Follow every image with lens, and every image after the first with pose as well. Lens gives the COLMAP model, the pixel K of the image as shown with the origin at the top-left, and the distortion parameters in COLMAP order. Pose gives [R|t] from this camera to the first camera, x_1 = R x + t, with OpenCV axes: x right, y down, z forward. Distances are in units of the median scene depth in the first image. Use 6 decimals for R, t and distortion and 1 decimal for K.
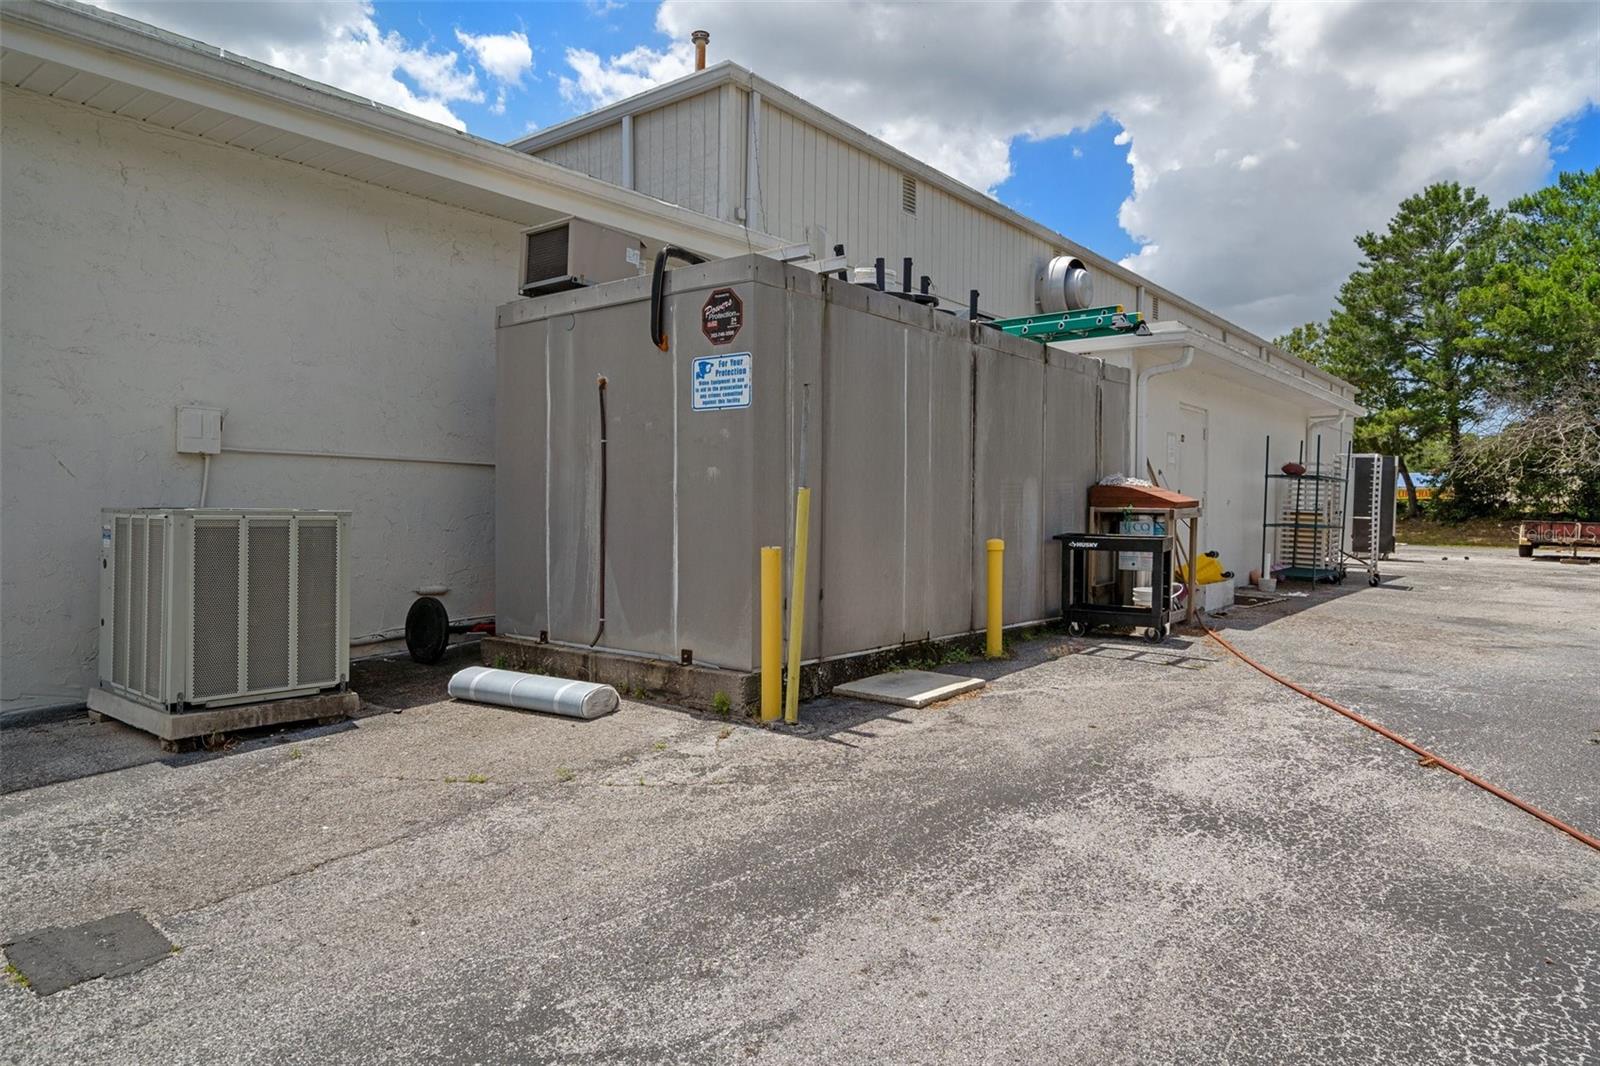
lens RADIAL K [[994.9, 0, 800.0], [0, 994.9, 533.0], [0, 0, 1]] dist [0.002392, 0.001640]
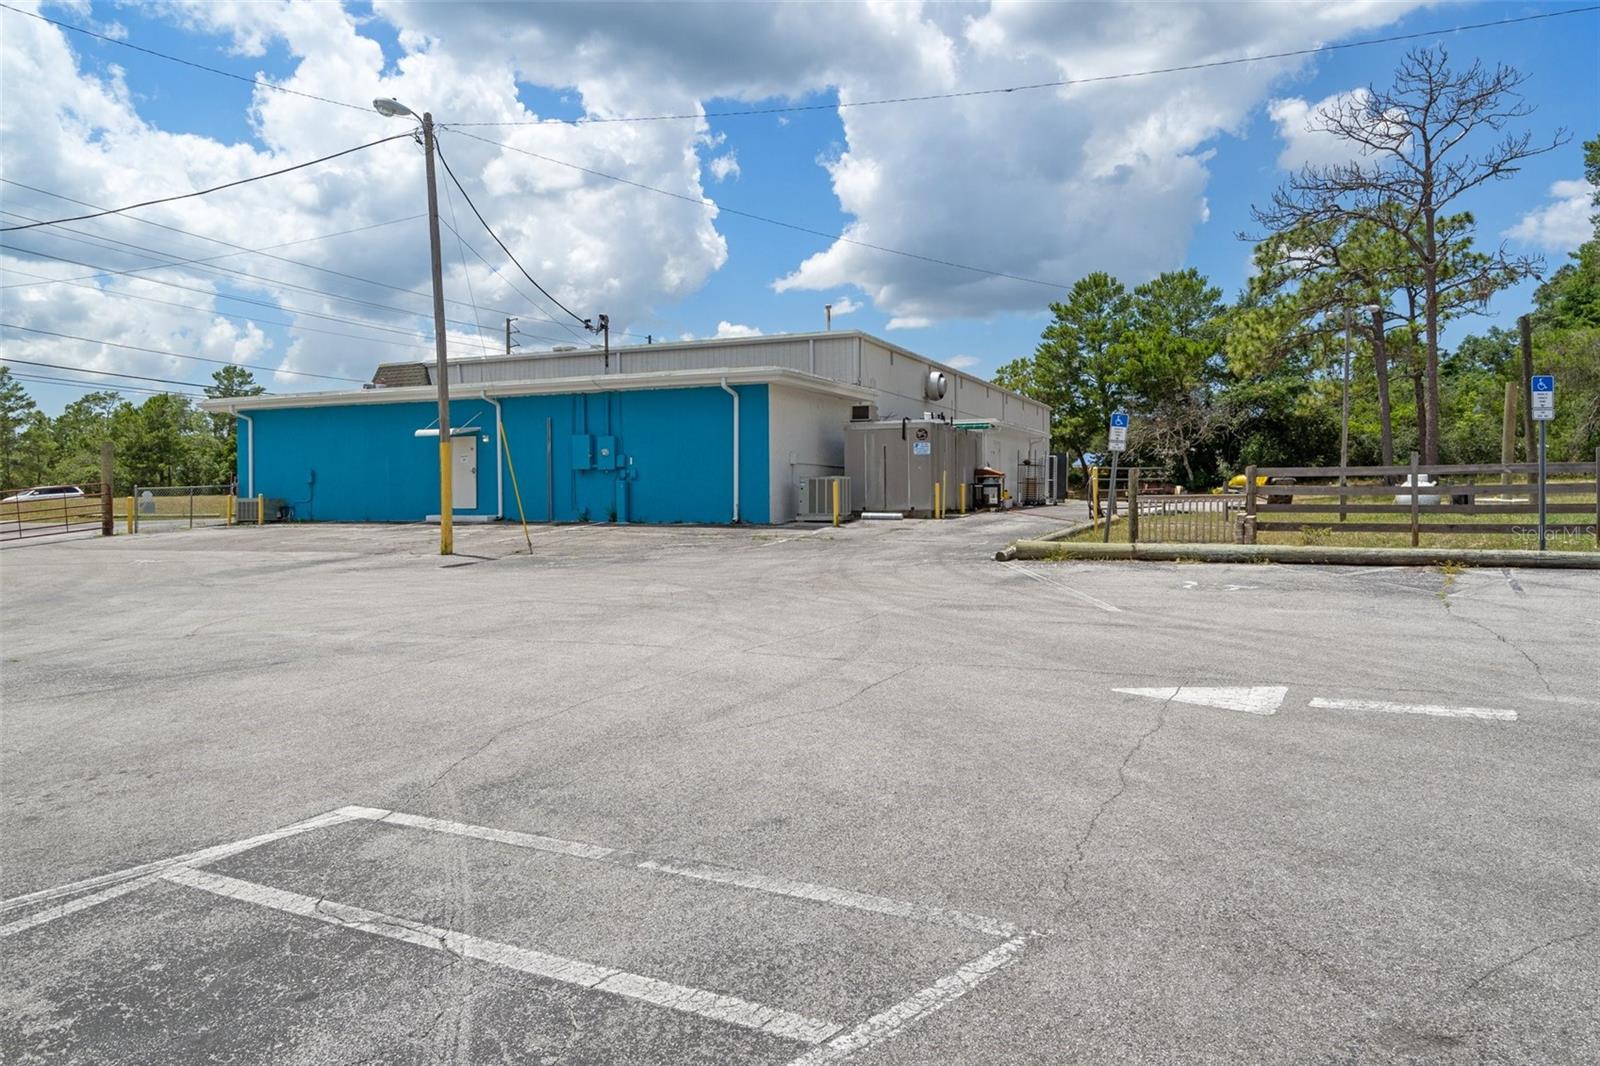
lens RADIAL K [[1017.7, 0, 800.0], [0, 1017.7, 533.0], [0, 0, 1]] dist [0.000357, -0.000098]
pose [[0.965959, -0.028295, 0.257142, -0.259593], [0.024187, 0.999524, 0.019125, 0.019384], [-0.257561, -0.012255, 0.966184, -0.481770]]
